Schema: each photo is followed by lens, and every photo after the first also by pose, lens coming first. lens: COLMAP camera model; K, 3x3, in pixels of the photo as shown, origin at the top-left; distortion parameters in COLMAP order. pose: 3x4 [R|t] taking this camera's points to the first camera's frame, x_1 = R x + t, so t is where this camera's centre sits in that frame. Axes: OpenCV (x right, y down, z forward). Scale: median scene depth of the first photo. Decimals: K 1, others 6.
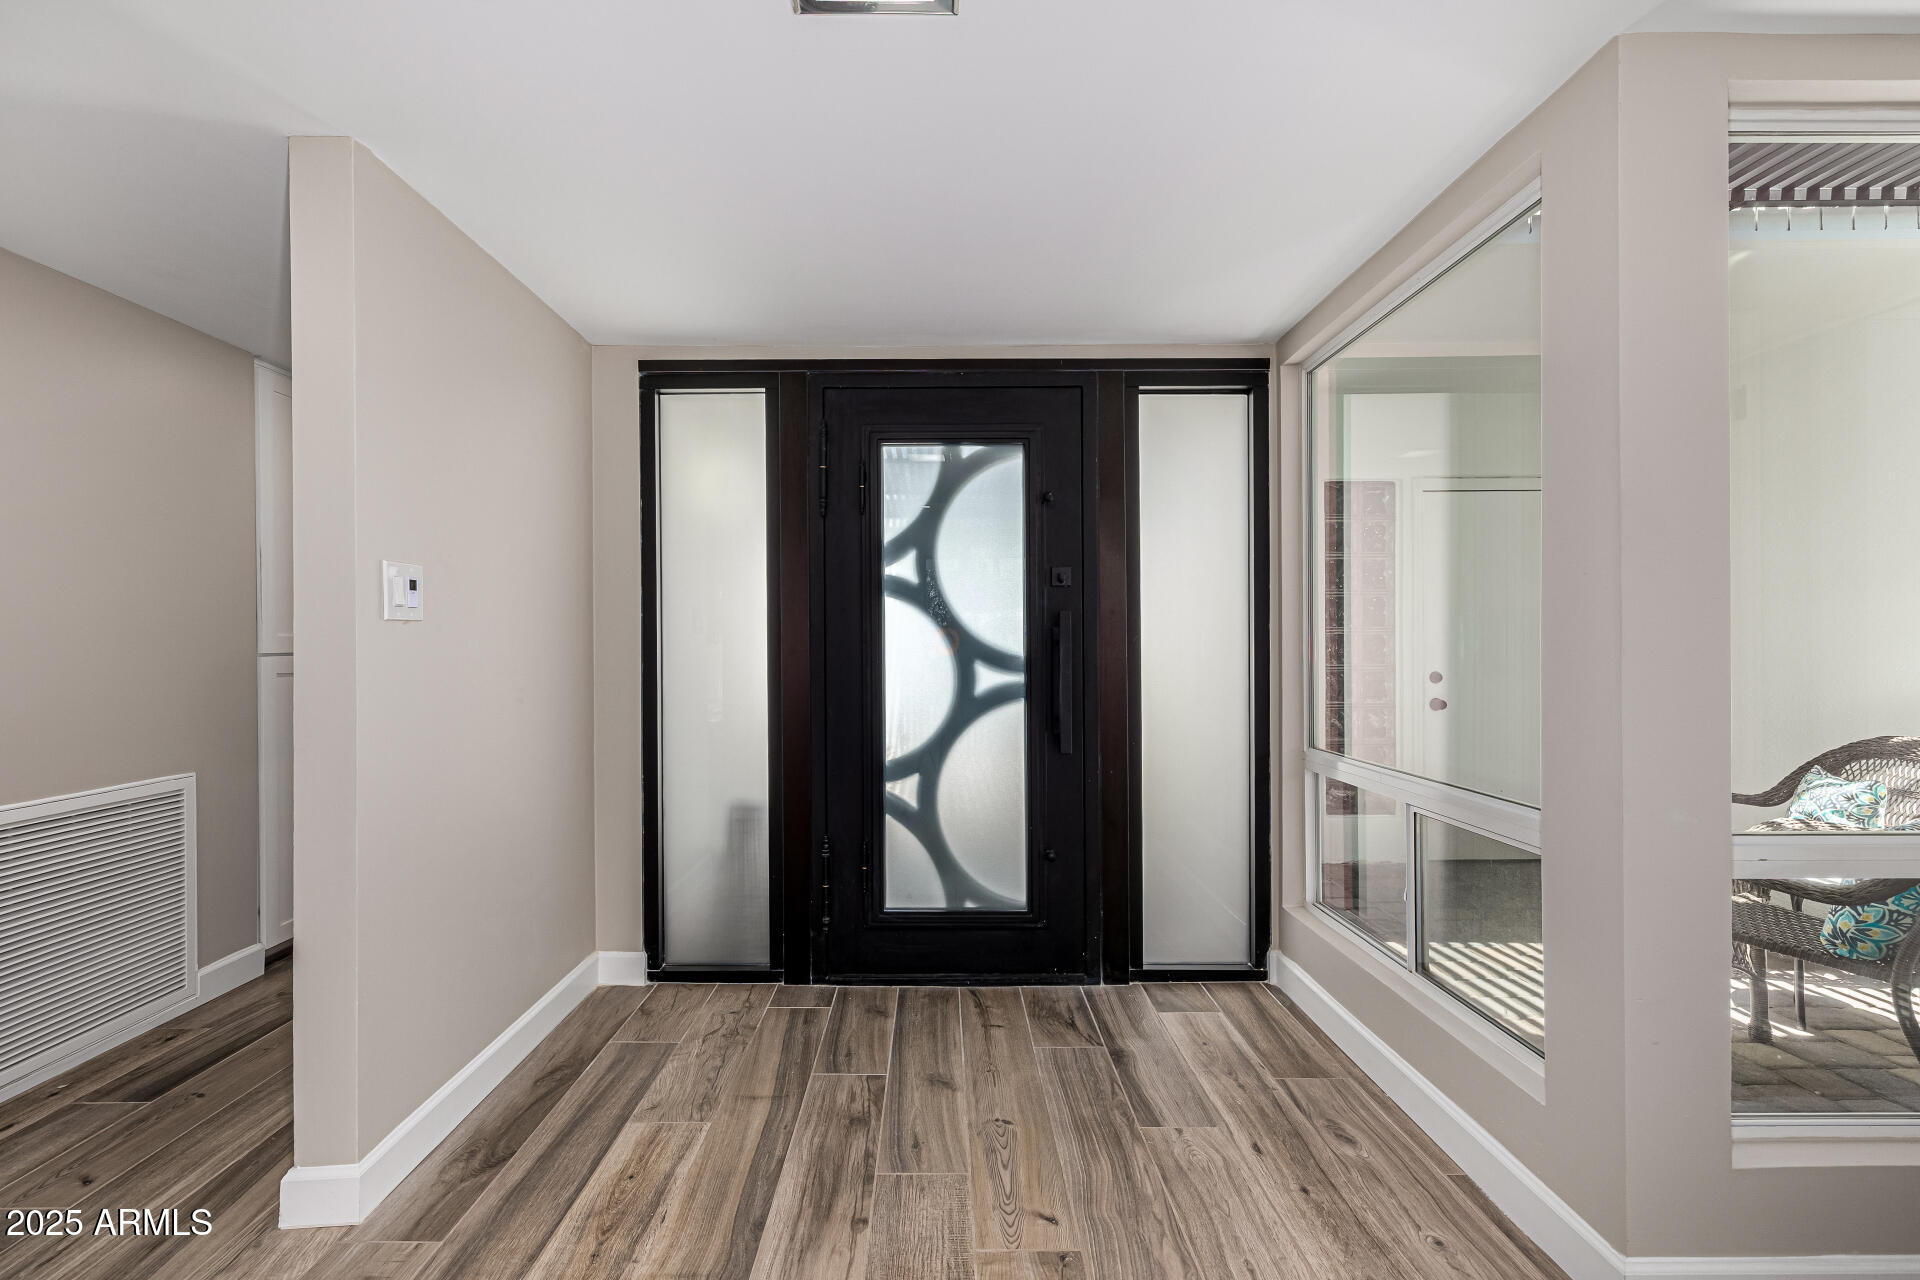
lens RADIAL K [[819.2, 0, 950.9], [0, 819.2, 650.6], [0, 0, 1]] dist [0.000446, -0.000021]
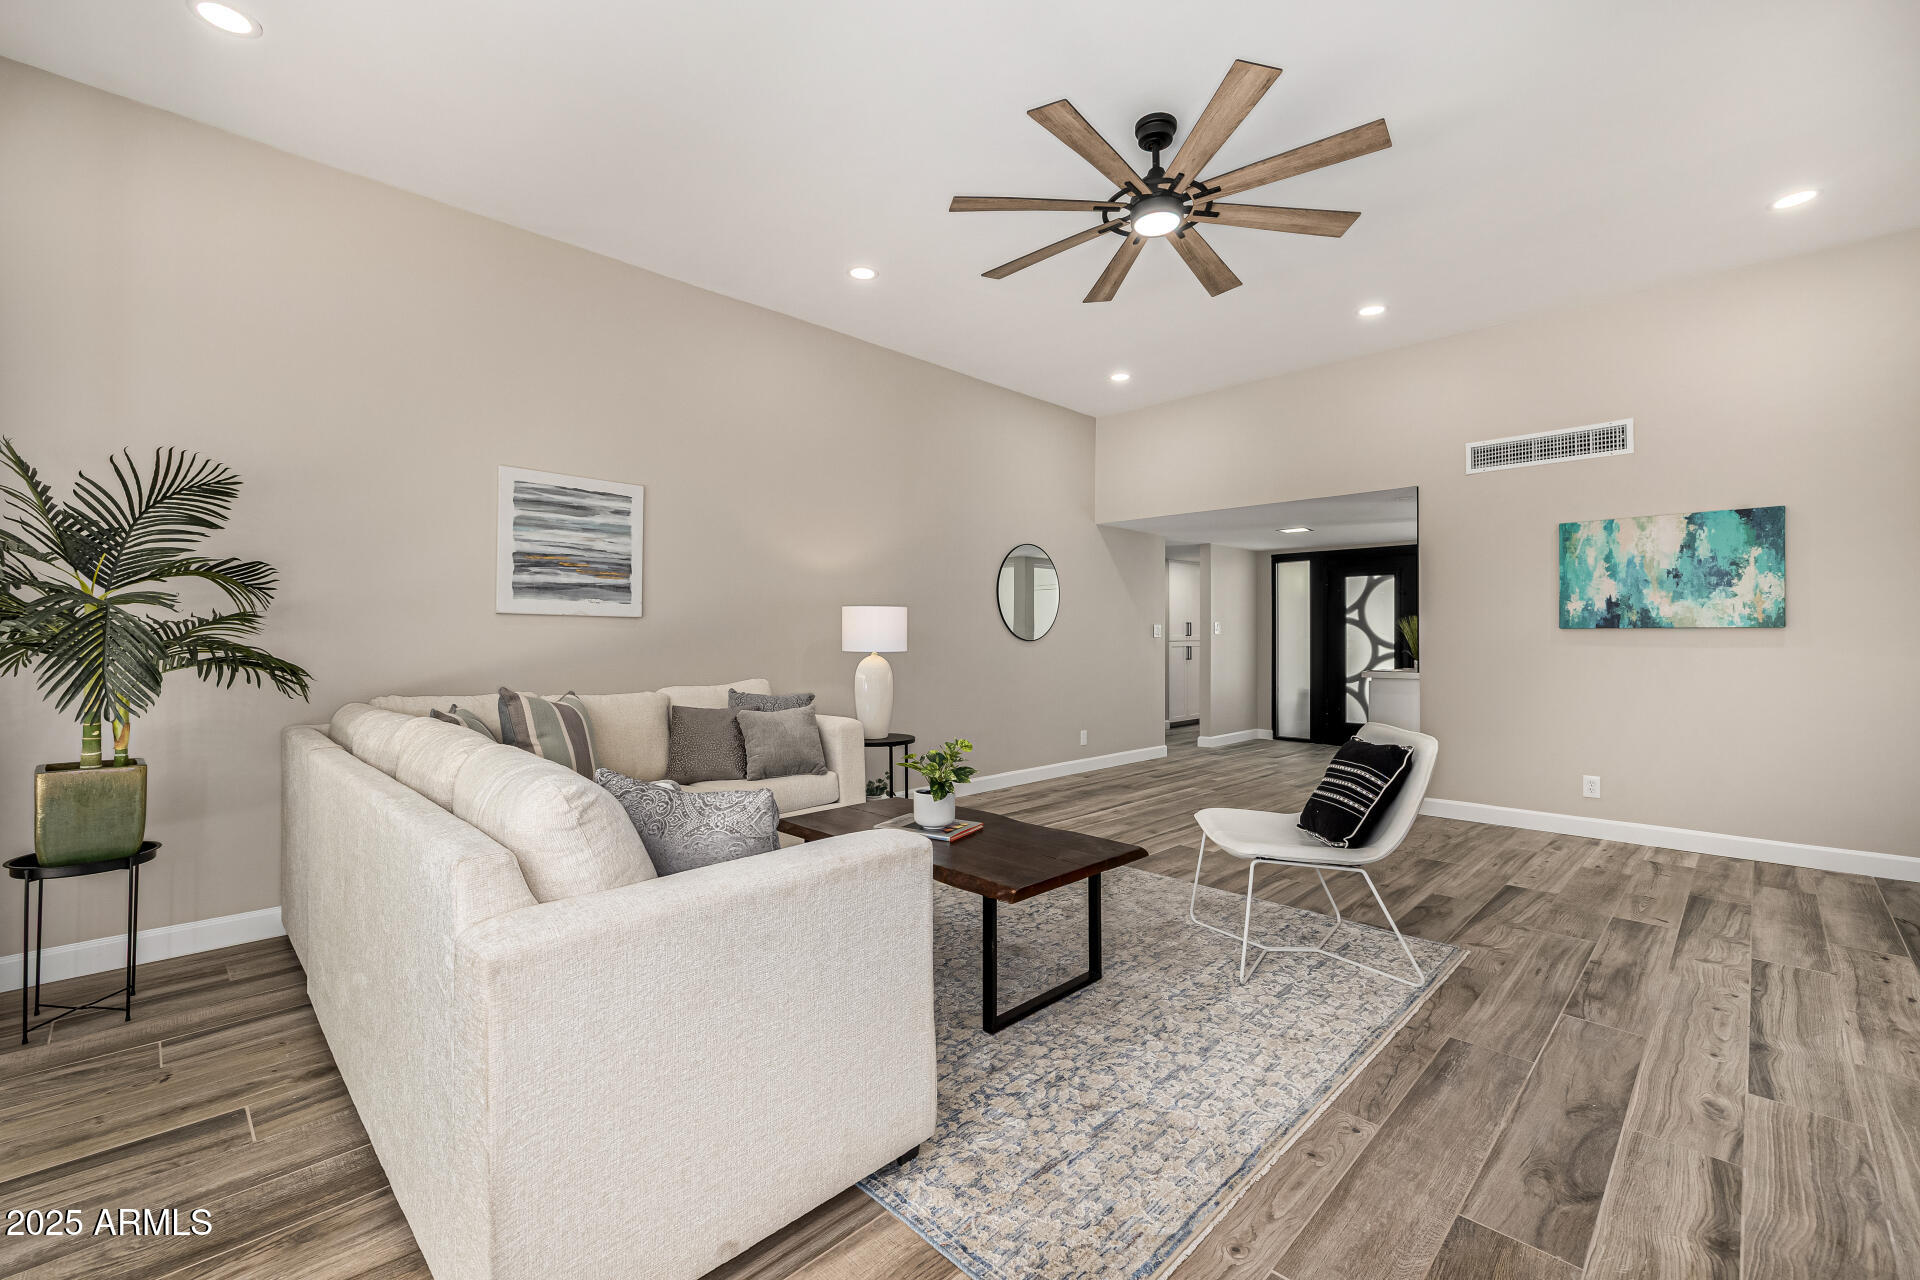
lens RADIAL K [[819.2, 0, 956.5], [0, 819.2, 640.6], [0, 0, 1]] dist [0.000446, -0.000021]
pose [[0.717420, 0.006090, -0.696614, 1.037281], [-0.003611, 0.999981, 0.005024, -0.014307], [0.696631, -0.001089, 0.717429, -2.311272]]
